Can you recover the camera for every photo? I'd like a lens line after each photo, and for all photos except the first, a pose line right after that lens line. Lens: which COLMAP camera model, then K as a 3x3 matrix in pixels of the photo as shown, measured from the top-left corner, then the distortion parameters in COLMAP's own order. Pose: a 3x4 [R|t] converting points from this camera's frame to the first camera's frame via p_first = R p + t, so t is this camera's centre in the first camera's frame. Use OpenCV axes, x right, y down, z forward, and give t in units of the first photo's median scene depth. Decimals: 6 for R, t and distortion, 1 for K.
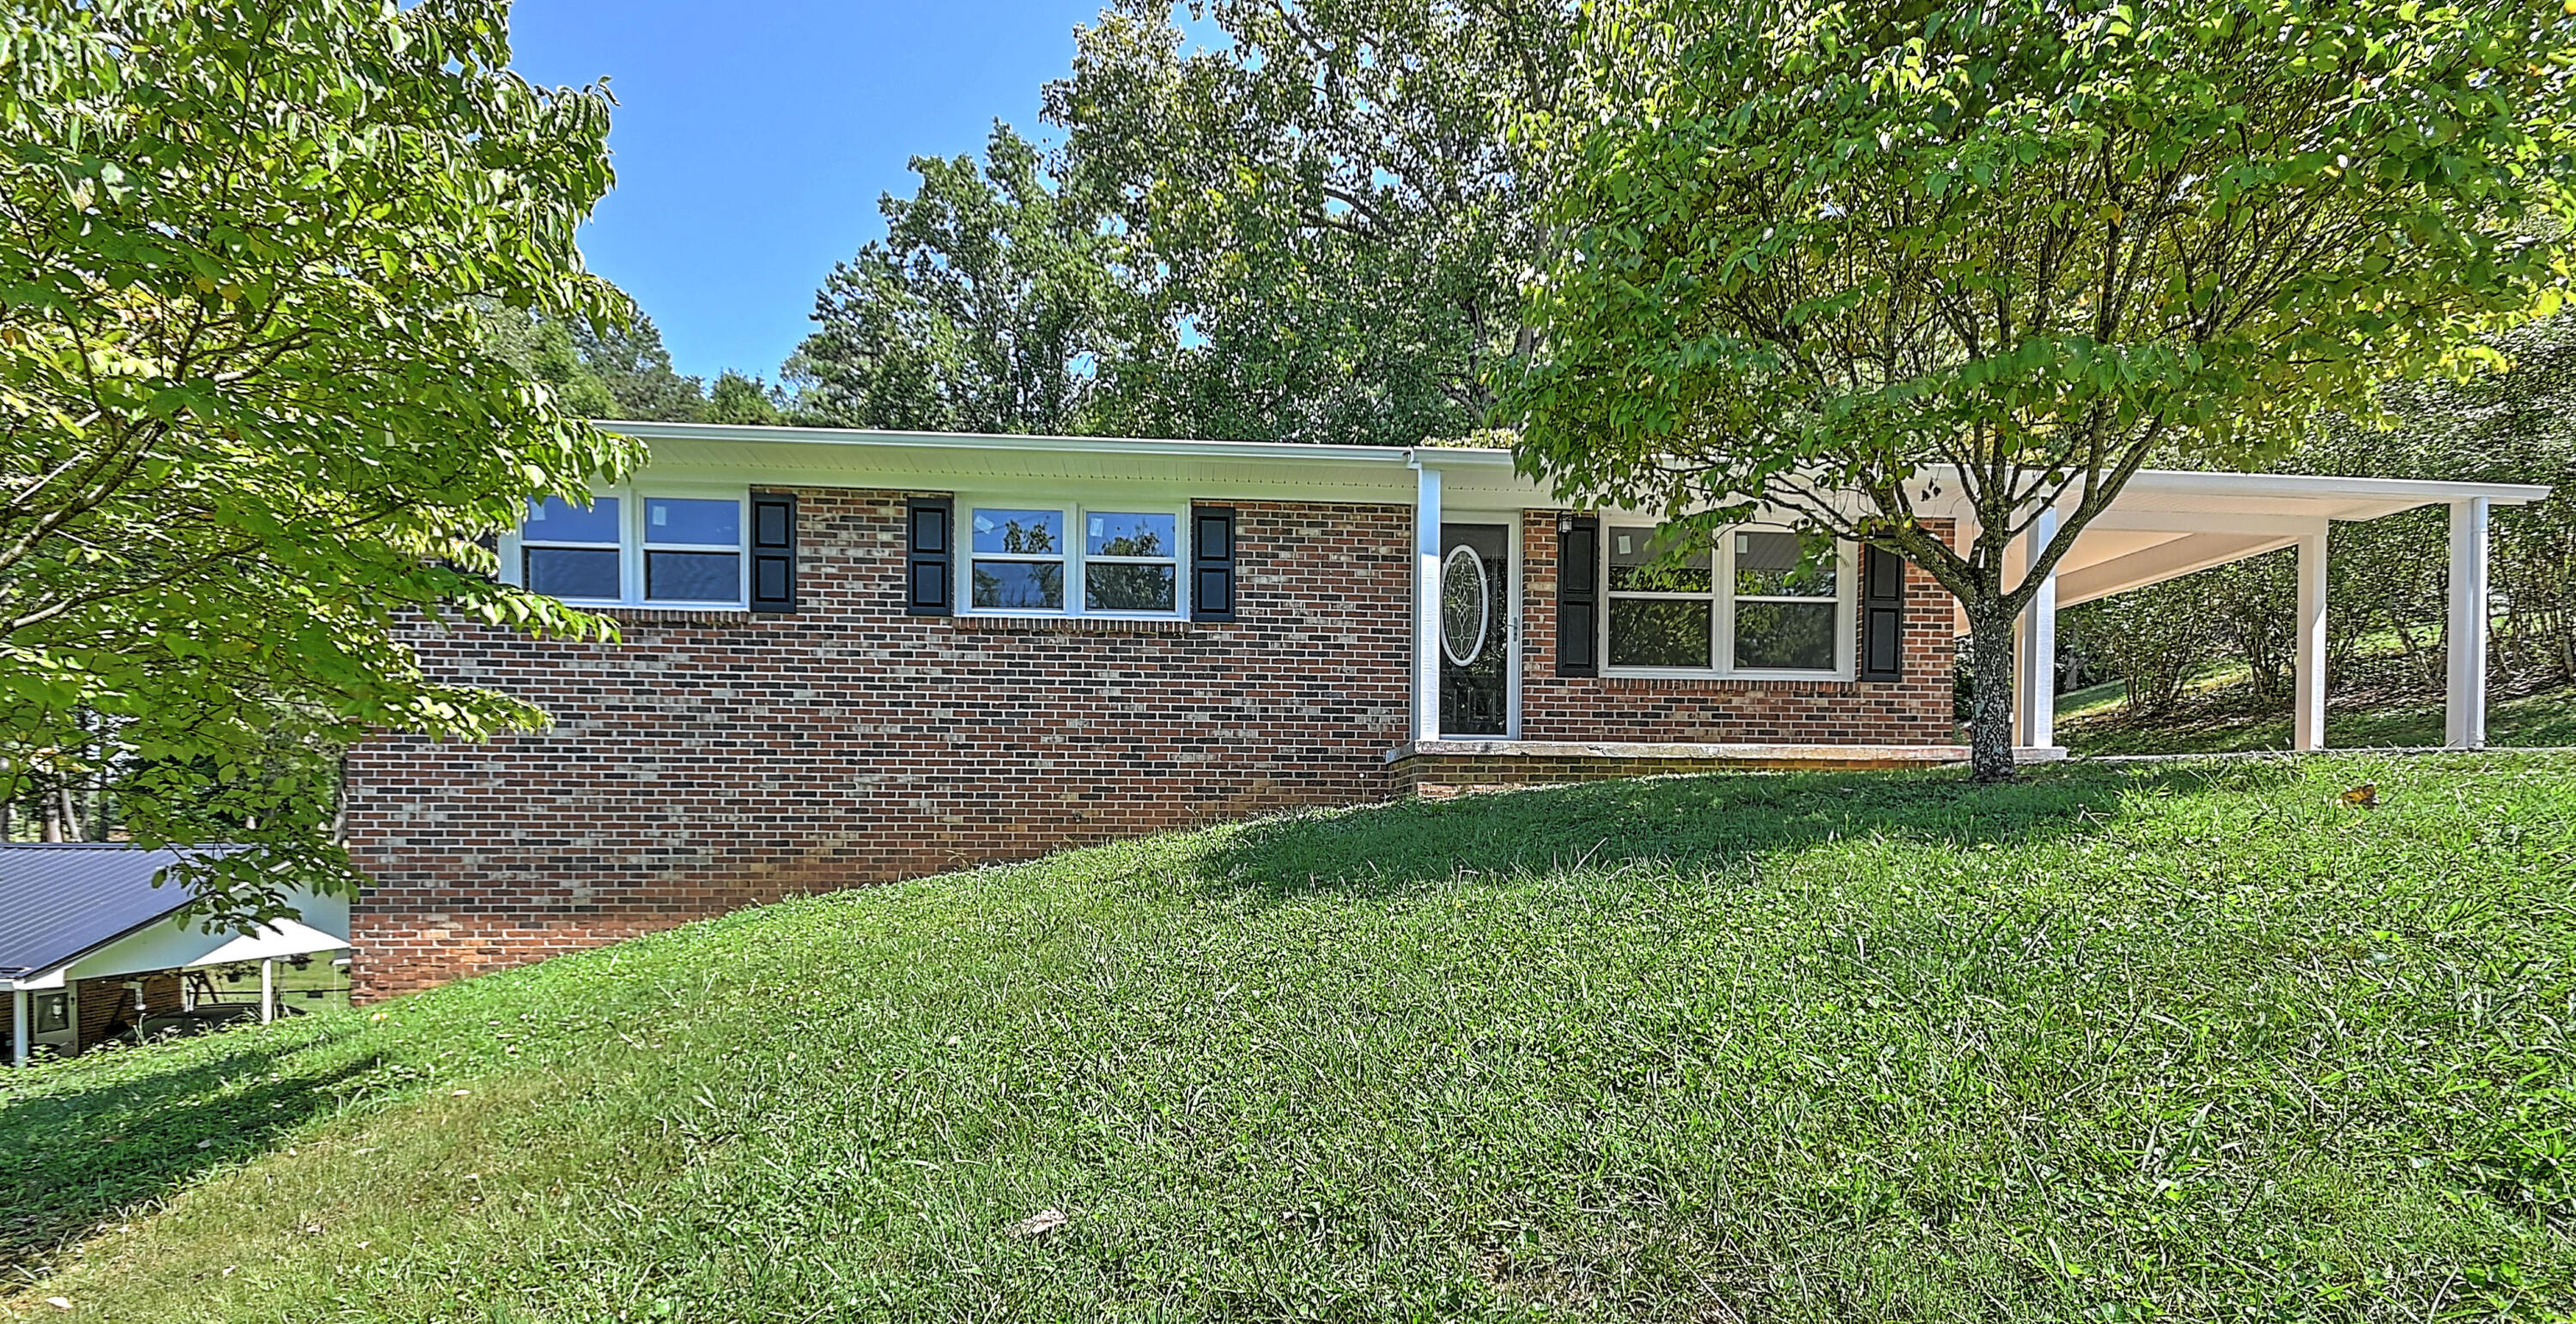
lens RADIAL K [[1062.7, 0, 1290.3], [0, 1062.7, 676.8], [0, 0, 1]] dist [0.000934, 0.000717]
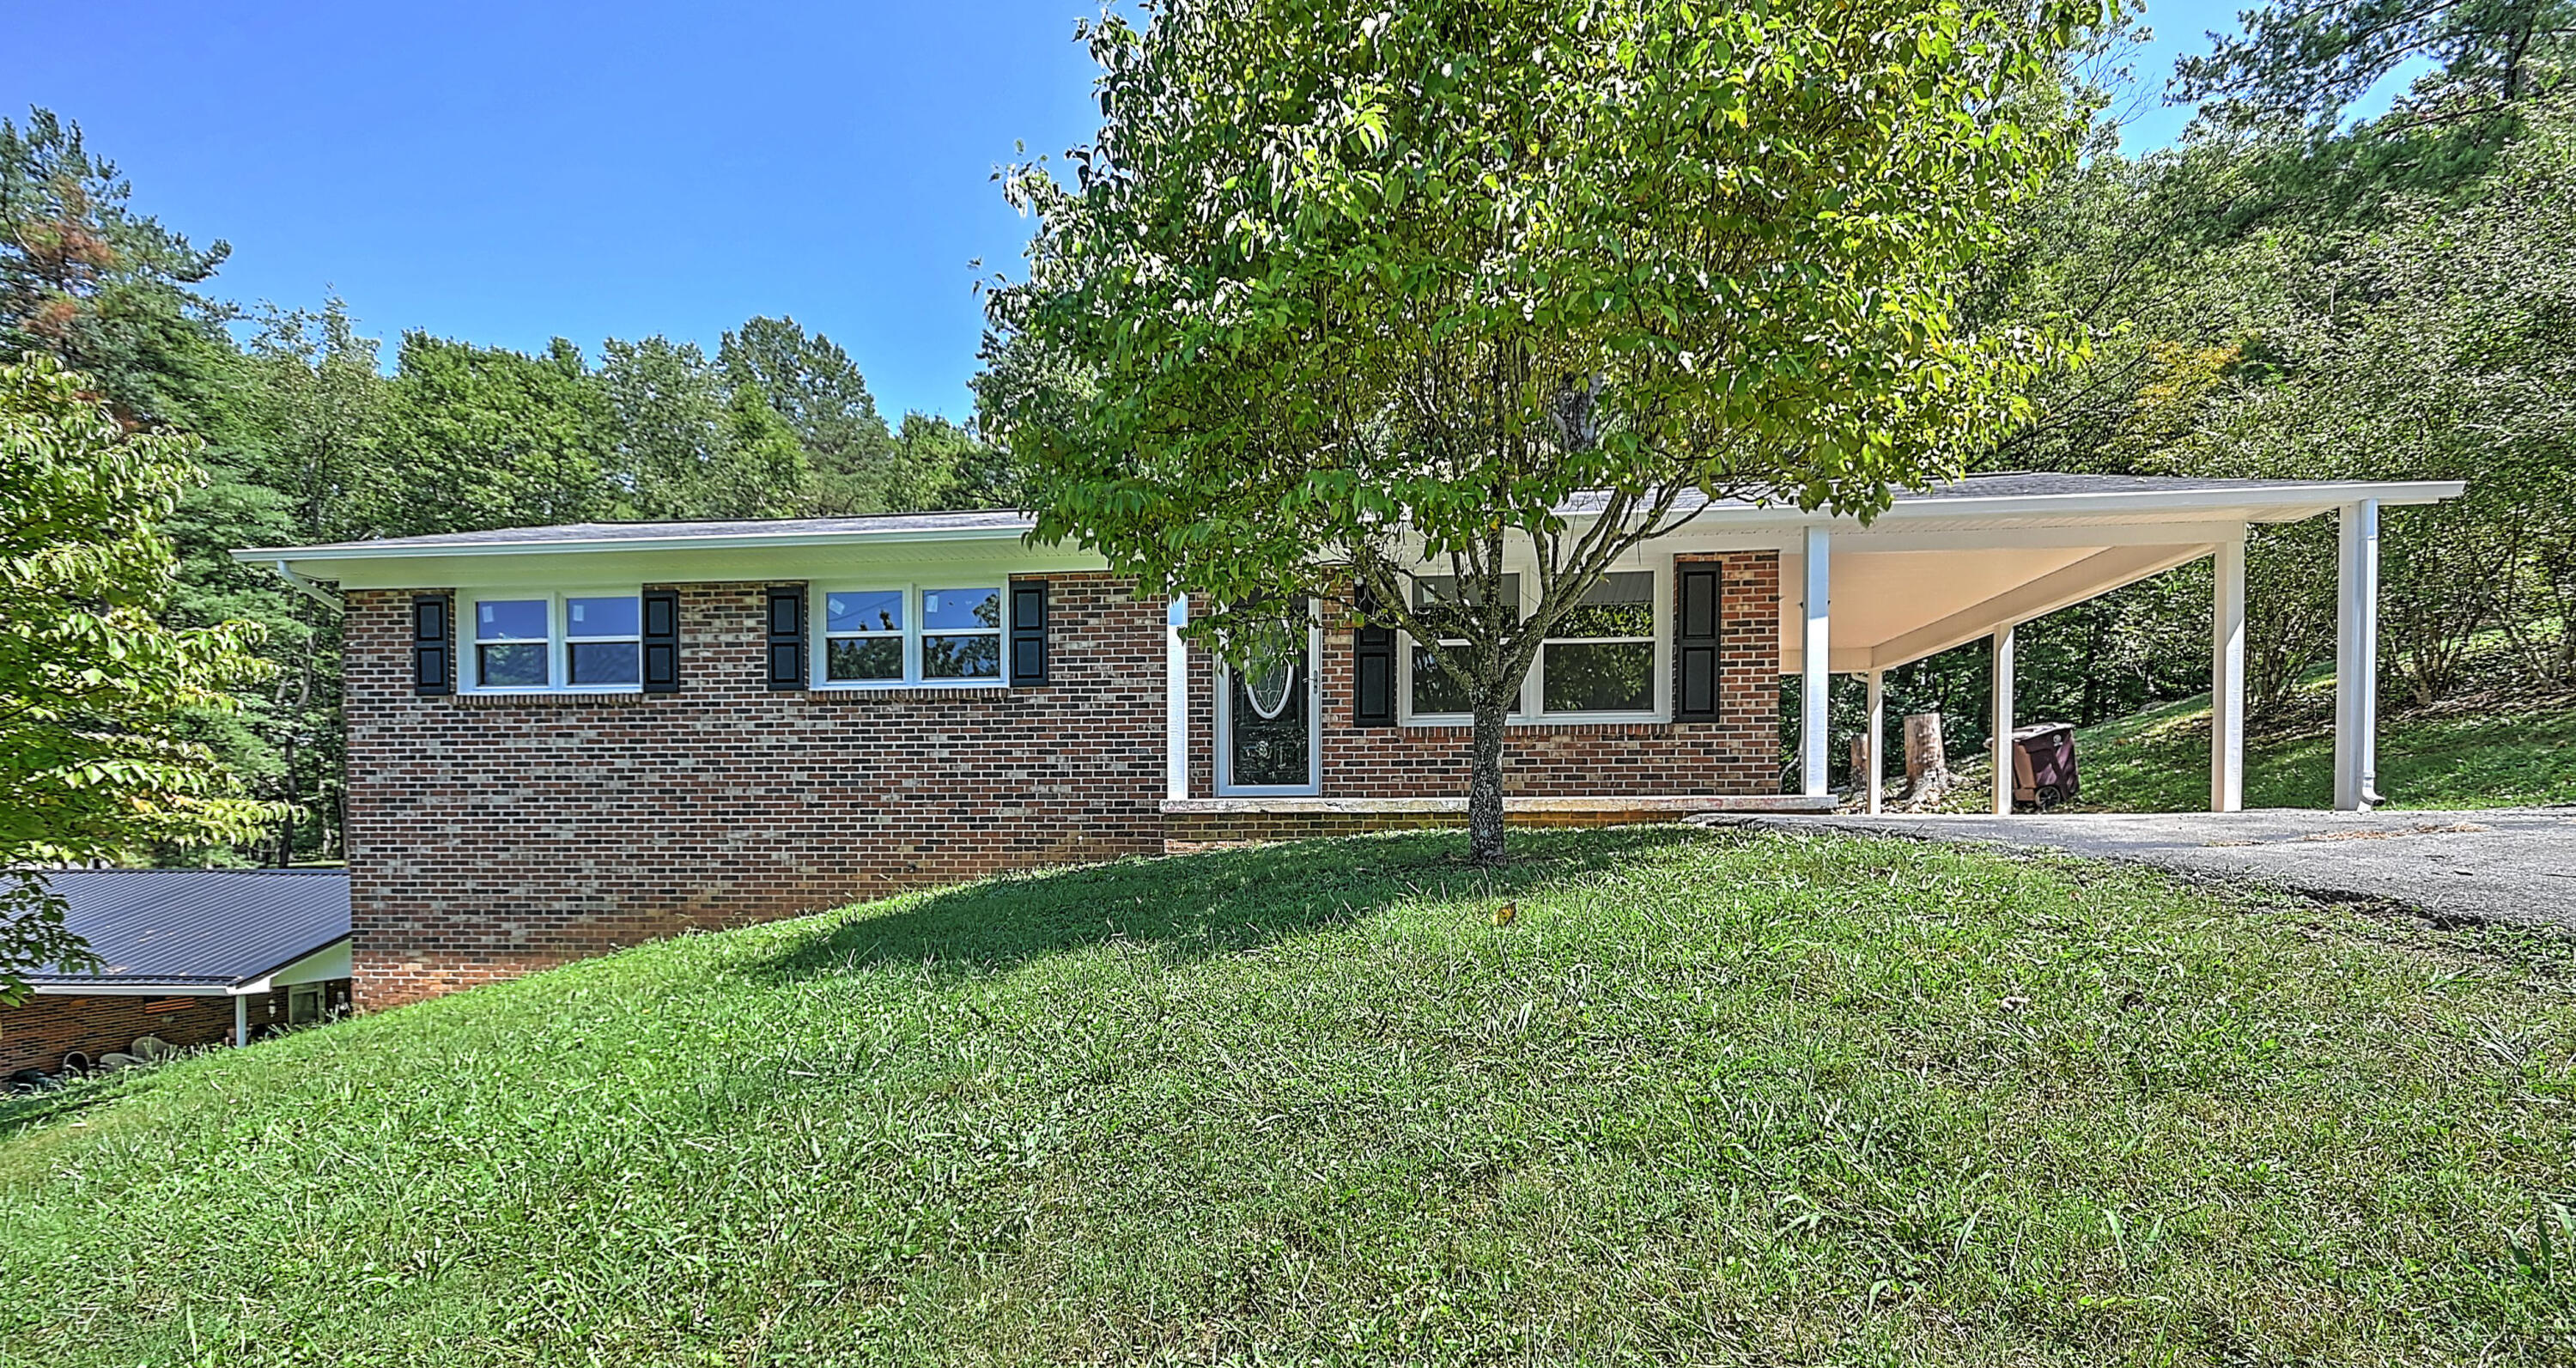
lens RADIAL K [[1076.6, 0, 1286.1], [0, 1076.6, 672.6], [0, 0, 1]] dist [-0.000016, 0.000050]
pose [[0.983672, -0.034421, -0.176650, 0.388113], [0.033580, 0.999406, -0.007748, -0.049390], [0.176812, 0.001689, 0.984243, -0.039006]]
